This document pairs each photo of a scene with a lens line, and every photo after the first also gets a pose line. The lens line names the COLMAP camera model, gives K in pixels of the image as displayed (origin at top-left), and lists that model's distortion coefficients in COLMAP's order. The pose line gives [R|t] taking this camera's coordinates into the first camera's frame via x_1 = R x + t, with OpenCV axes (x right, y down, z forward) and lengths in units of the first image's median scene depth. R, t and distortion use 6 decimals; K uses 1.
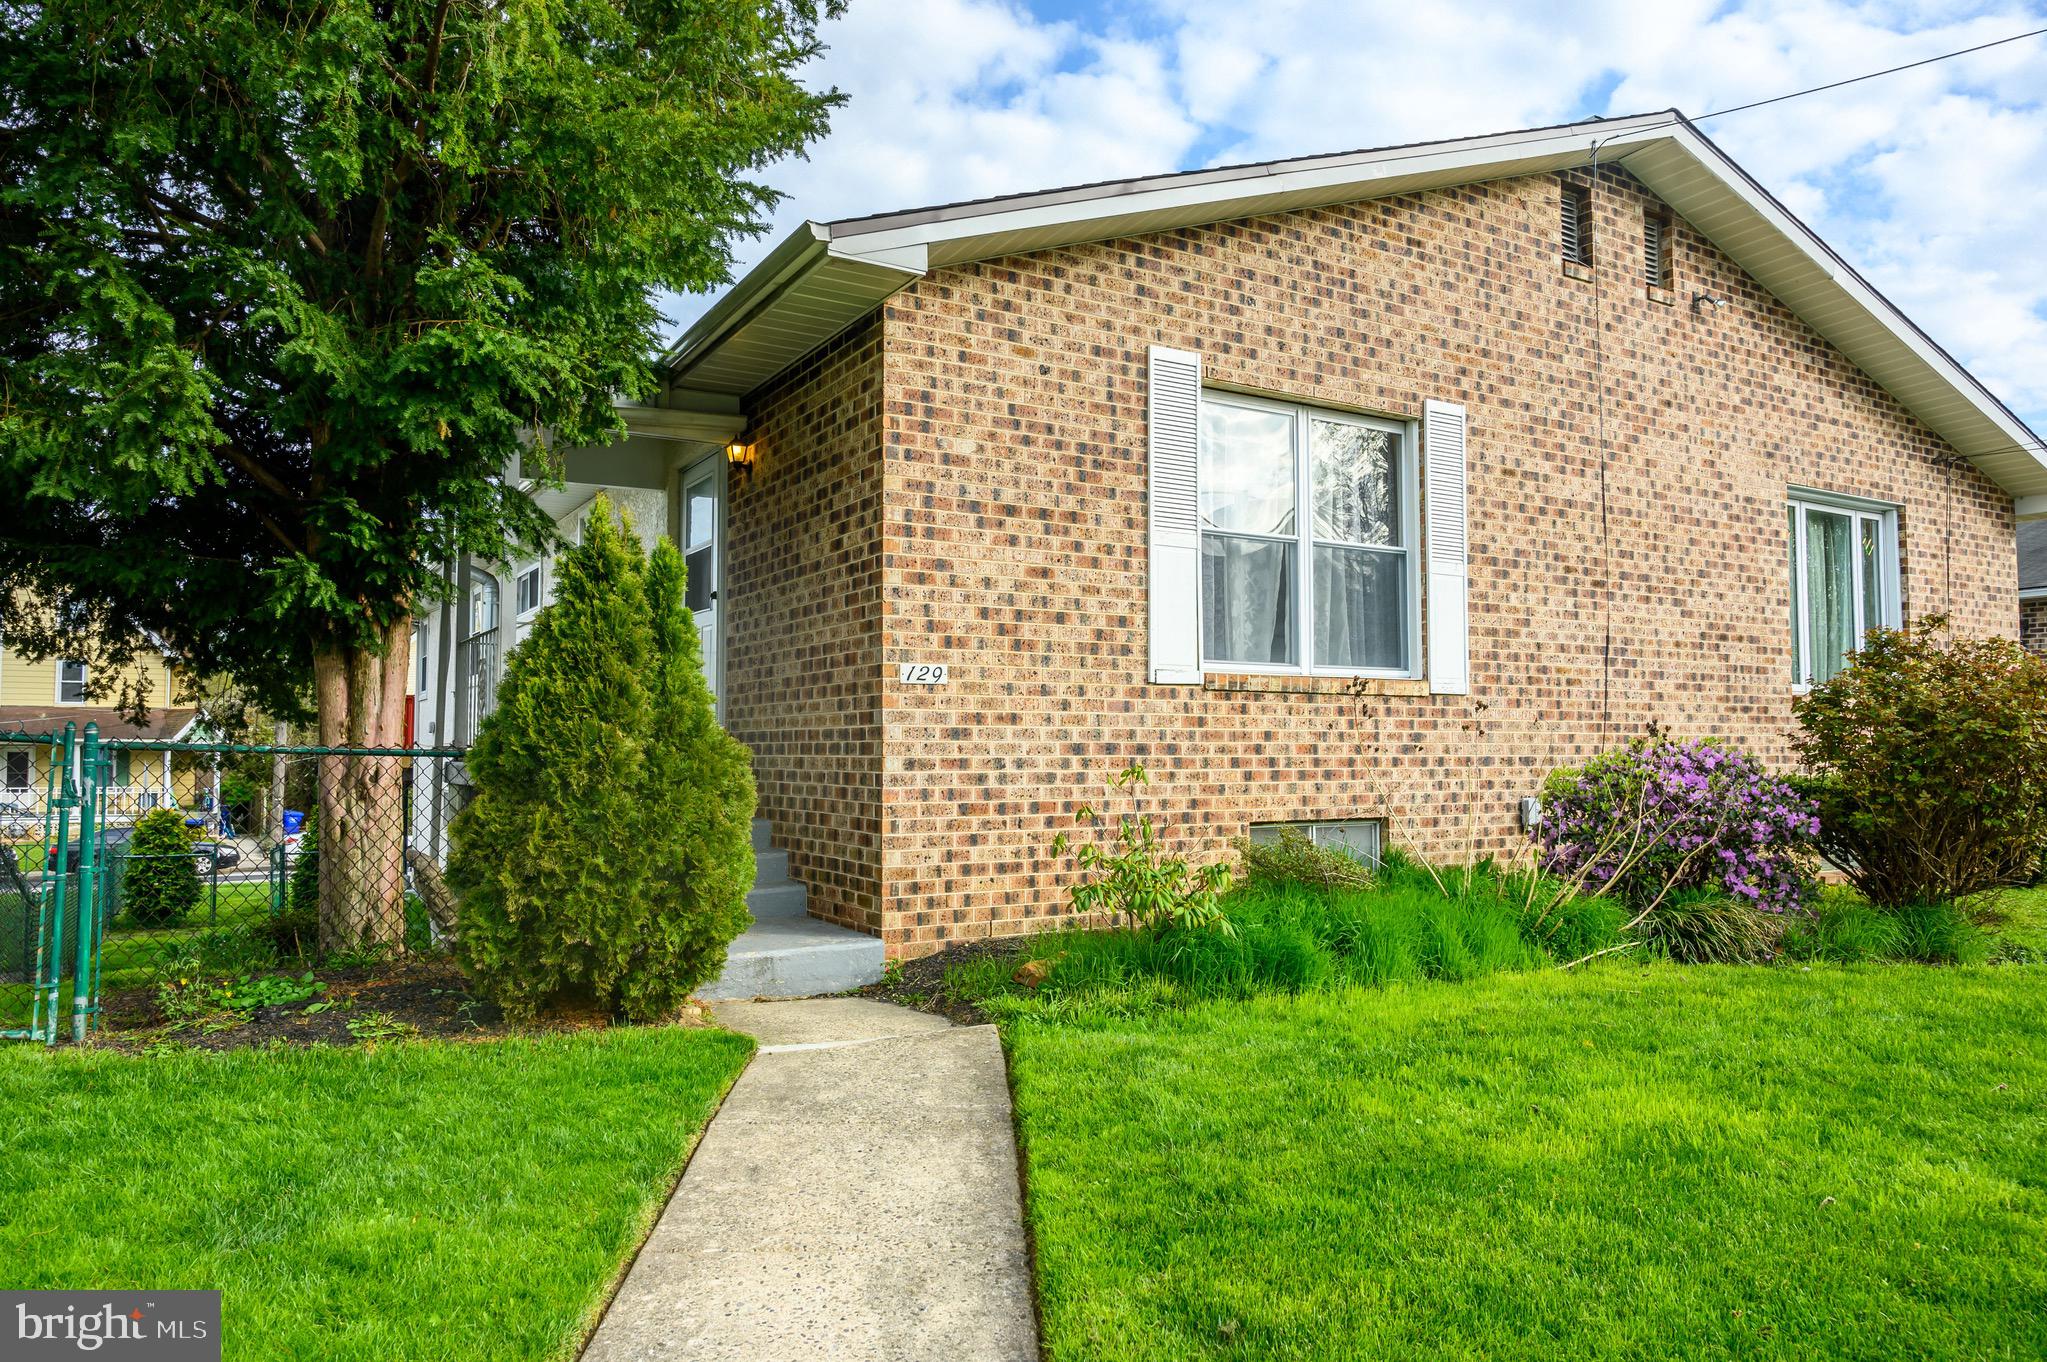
lens RADIAL K [[1376.4, 0, 1023.5], [0, 1376.4, 681.0], [0, 0, 1]] dist [-0.004938, 0.001635]
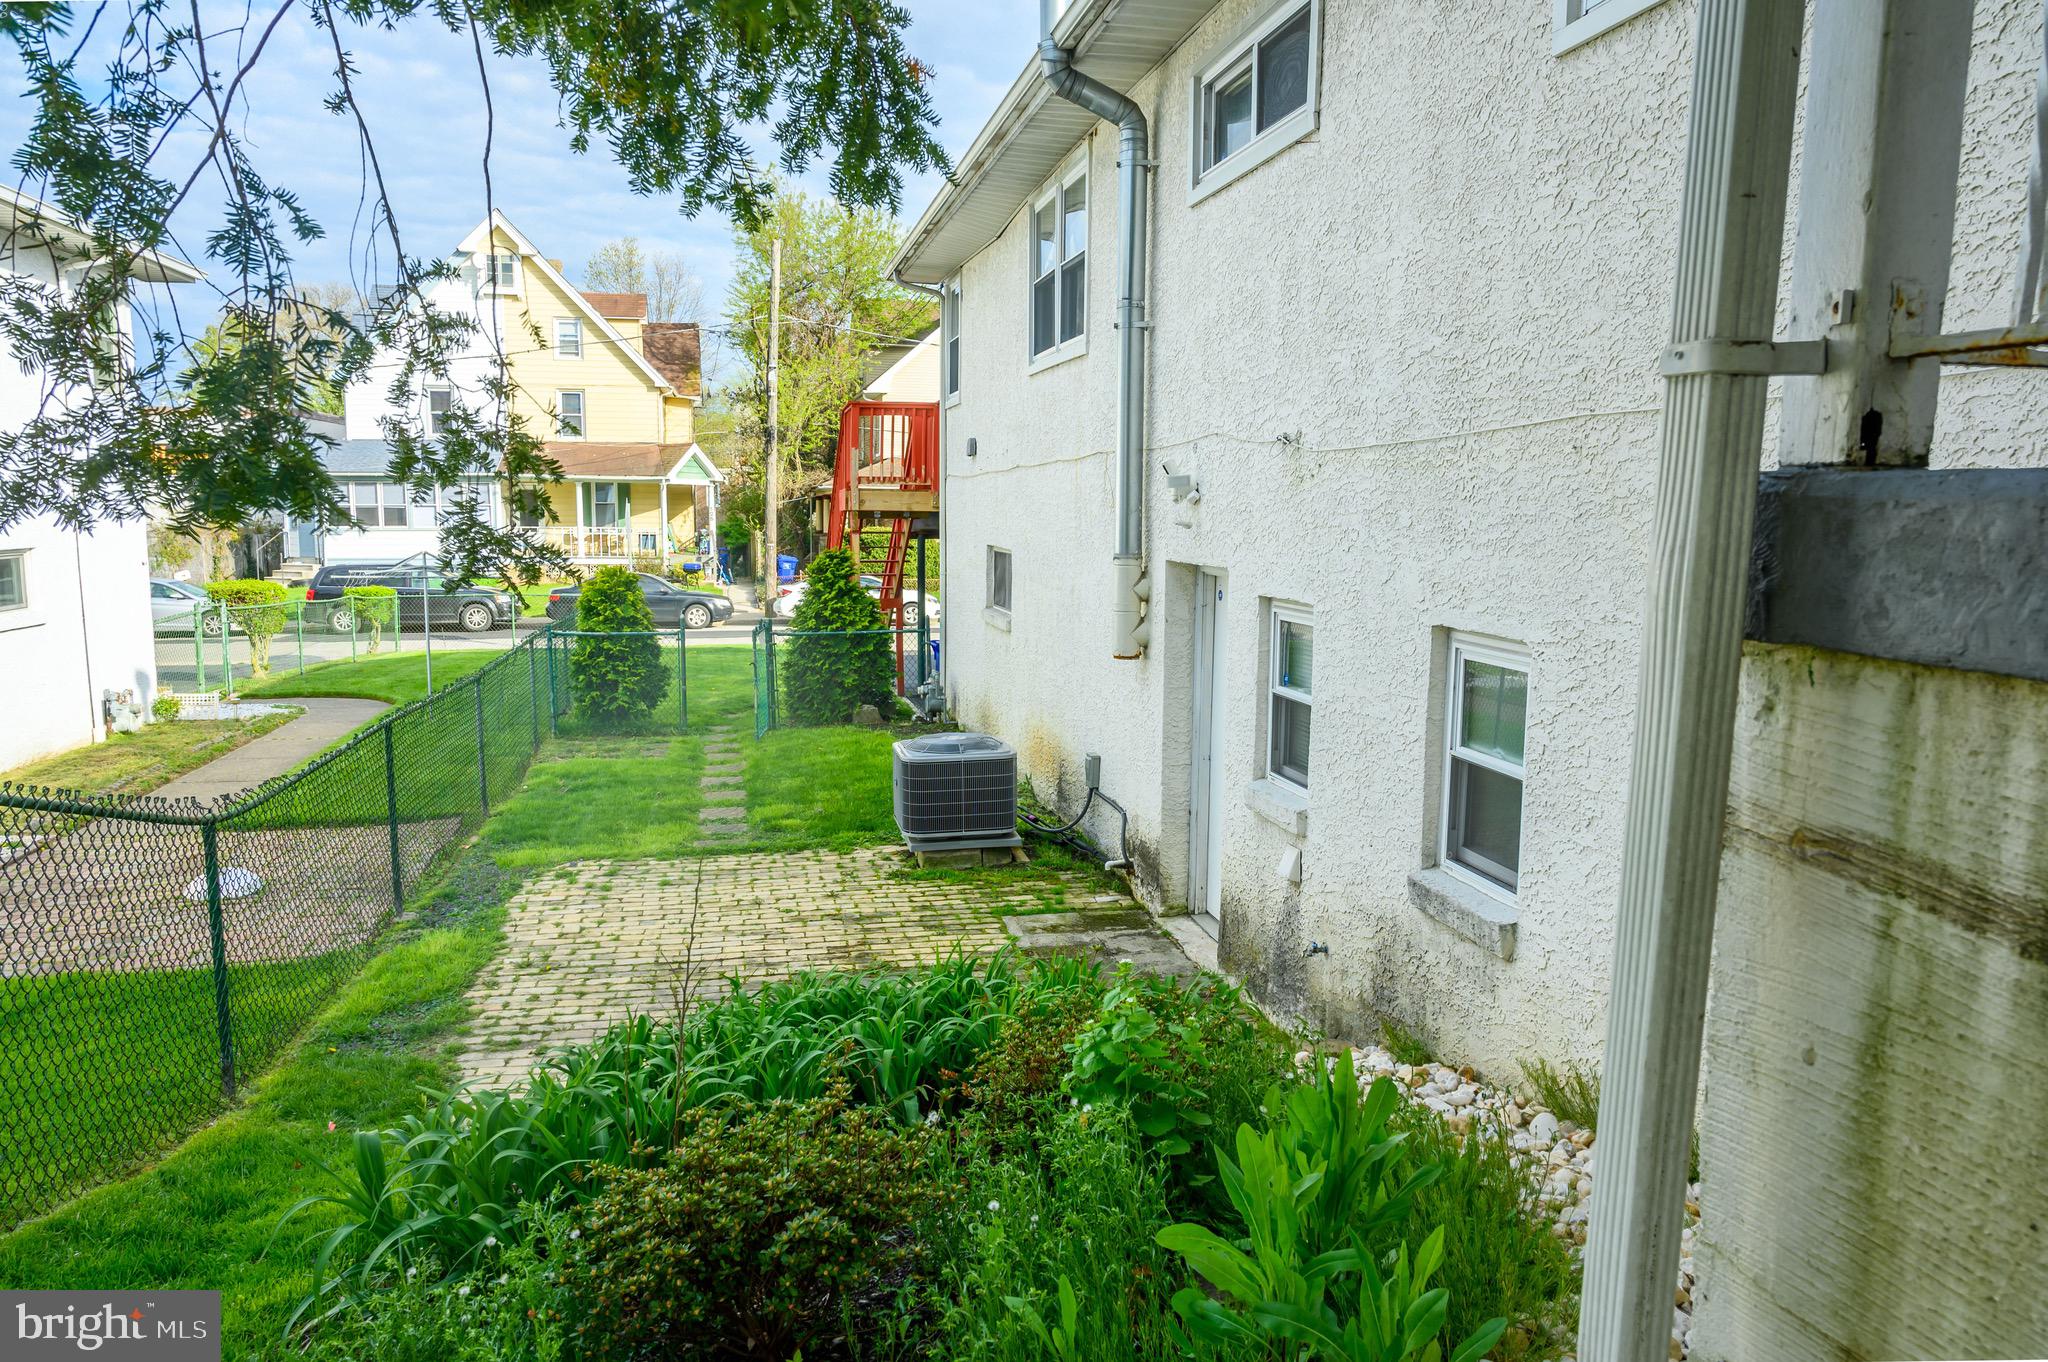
lens RADIAL K [[1377.0, 0, 1024.0], [0, 1377.0, 681.0], [0, 0, 1]] dist [-0.004938, 0.001635]
pose [[0.949167, 0.049255, -0.310897, -0.398460], [0.008585, 0.983264, 0.181986, 0.047381], [0.314657, -0.175404, 0.932858, 0.774098]]
